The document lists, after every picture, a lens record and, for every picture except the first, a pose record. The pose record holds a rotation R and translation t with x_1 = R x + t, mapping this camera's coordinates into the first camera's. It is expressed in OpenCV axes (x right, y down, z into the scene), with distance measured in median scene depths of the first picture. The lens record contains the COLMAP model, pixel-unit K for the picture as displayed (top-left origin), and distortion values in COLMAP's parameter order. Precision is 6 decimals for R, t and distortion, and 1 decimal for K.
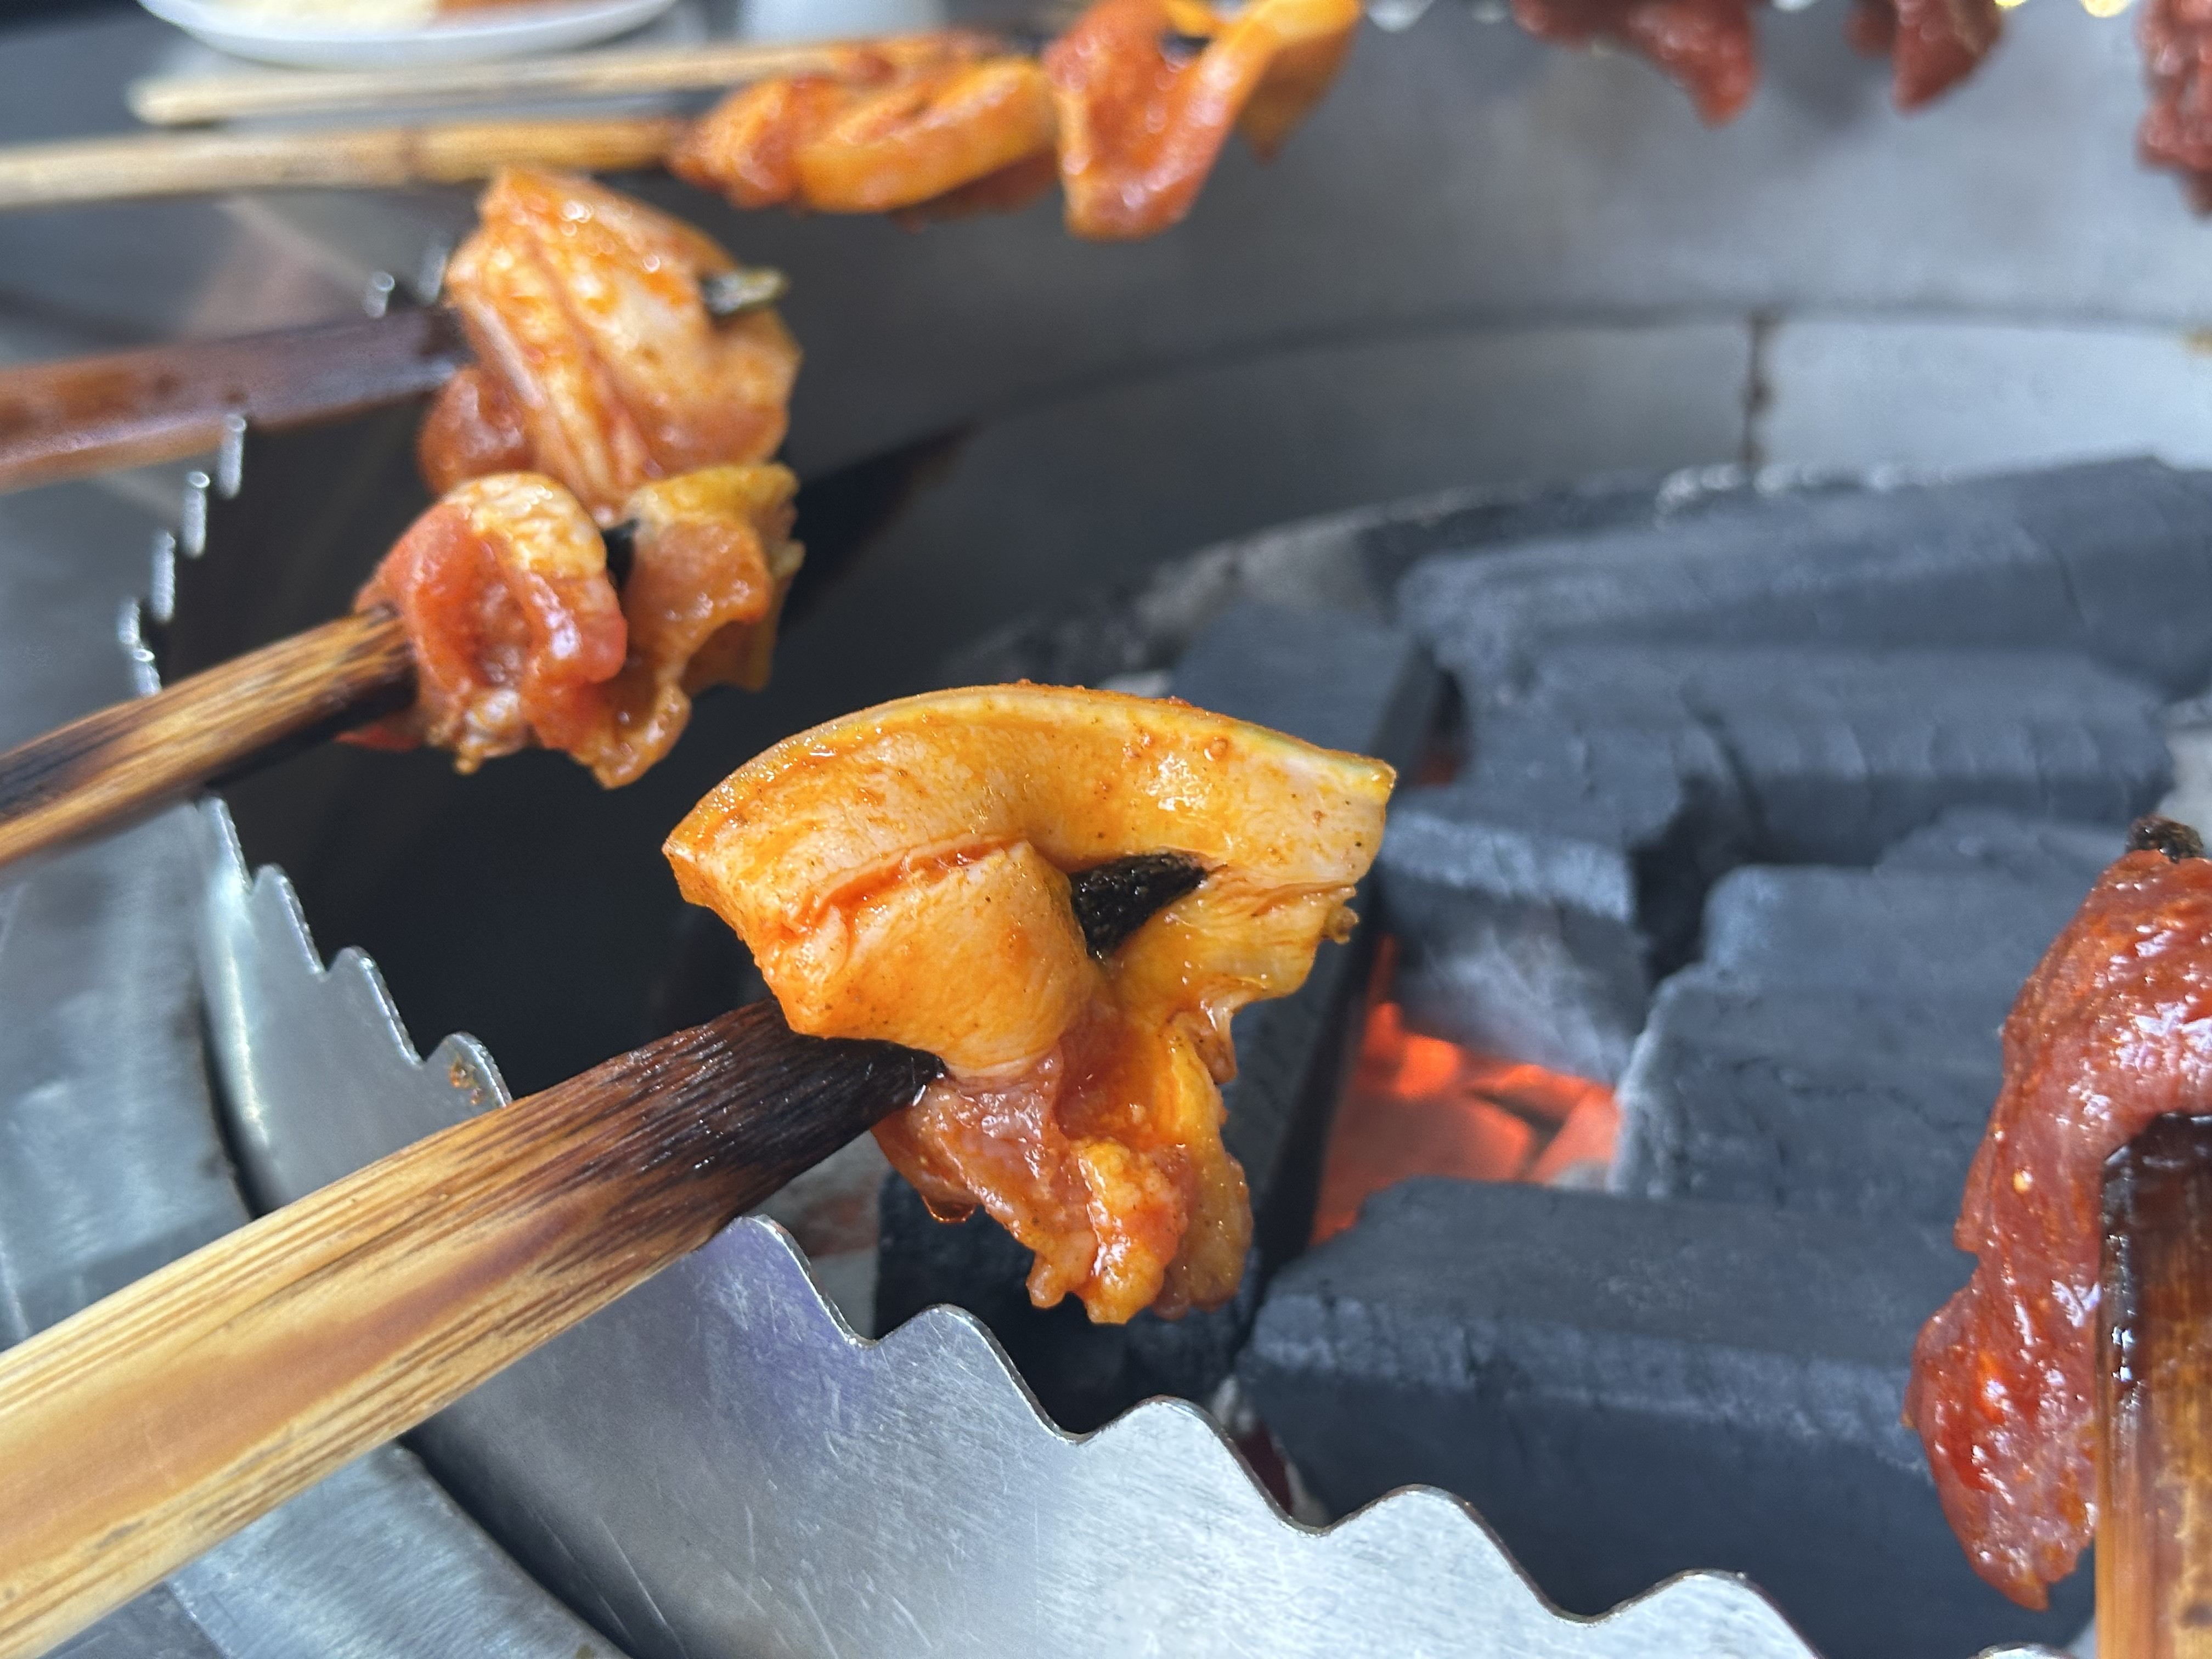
lens RADIAL K [[3312.8, 0, 1106.0], [0, 3312.8, 829.5], [0, 0, 1]] dist [0.138938, -0.009067]
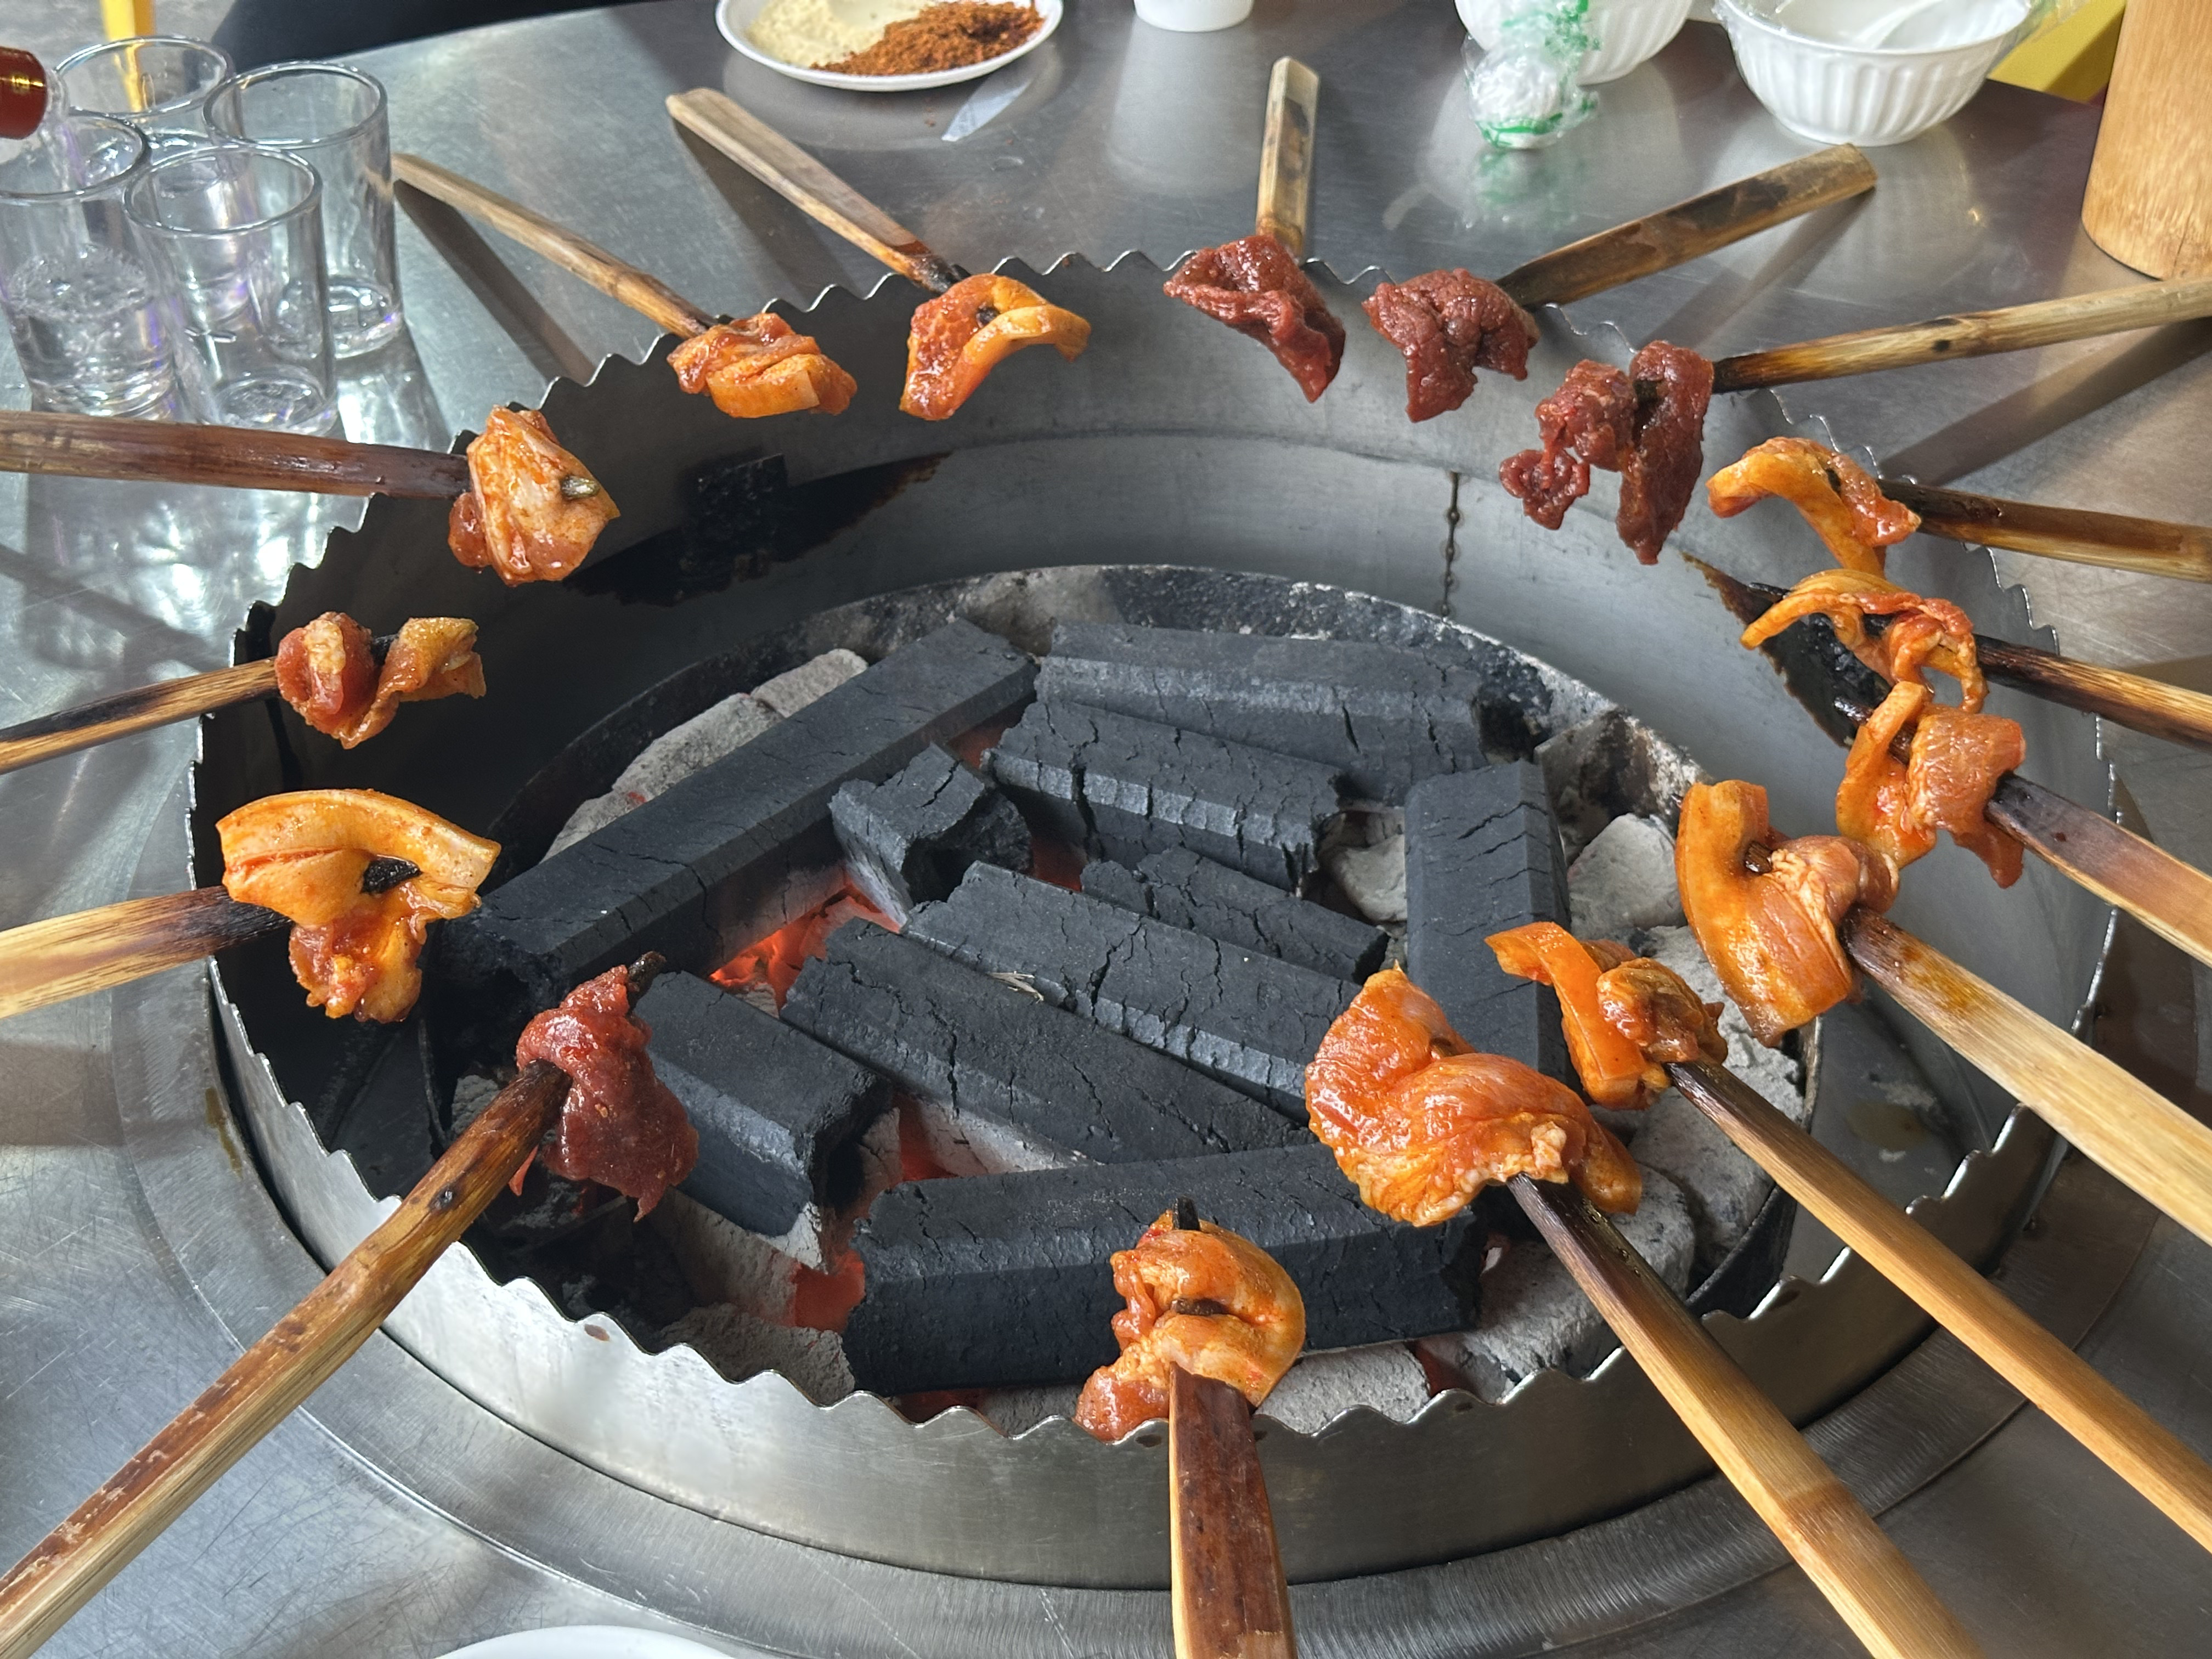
lens RADIAL K [[3183.5, 0, 1106.0], [0, 3183.5, 829.5], [0, 0, 1]] dist [0.126801, -0.092661]
pose [[0.919150, 0.257081, -0.298450, 1.143024], [-0.196640, 0.955966, 0.217855, -0.607805], [0.341314, -0.141555, 0.929229, -1.095413]]
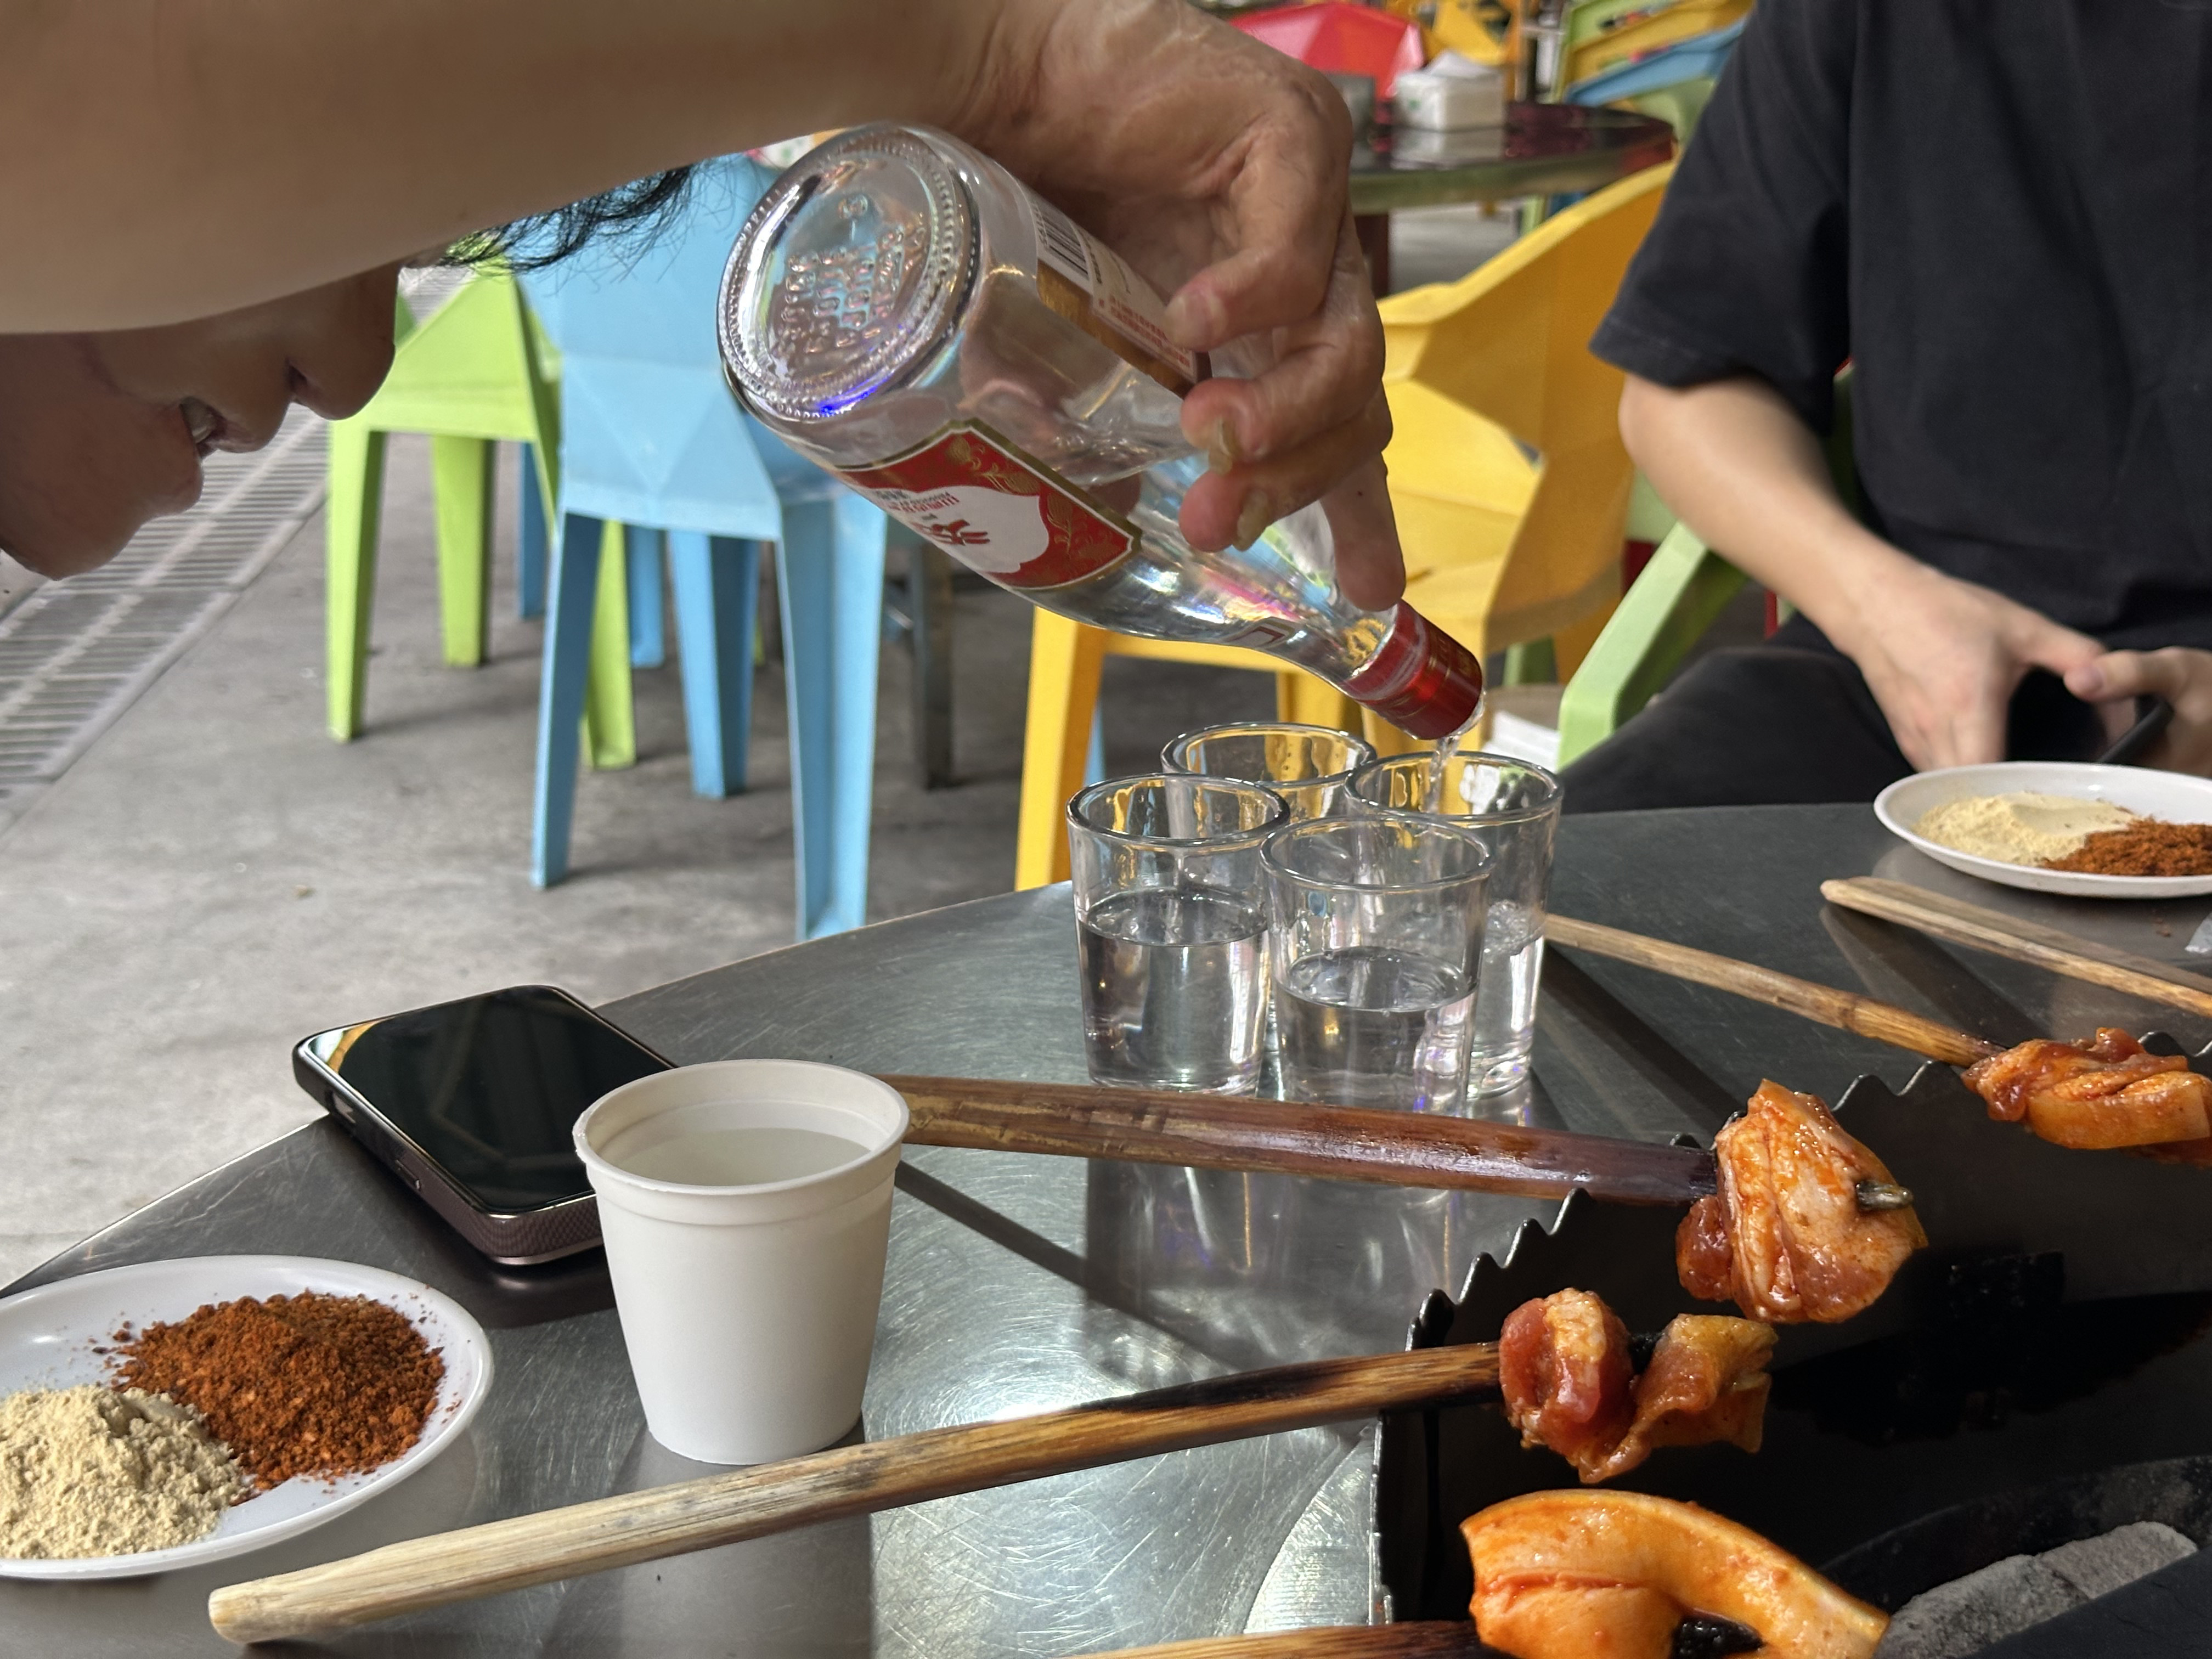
lens RADIAL K [[3183.5, 0, 1106.0], [0, 3183.5, 829.5], [0, 0, 1]] dist [0.126801, -0.092661]
pose [[0.794460, 0.198171, -0.574074, 0.552454], [-0.284962, 0.956385, -0.064213, -0.162467], [0.536311, 0.214604, 0.816281, -0.579270]]
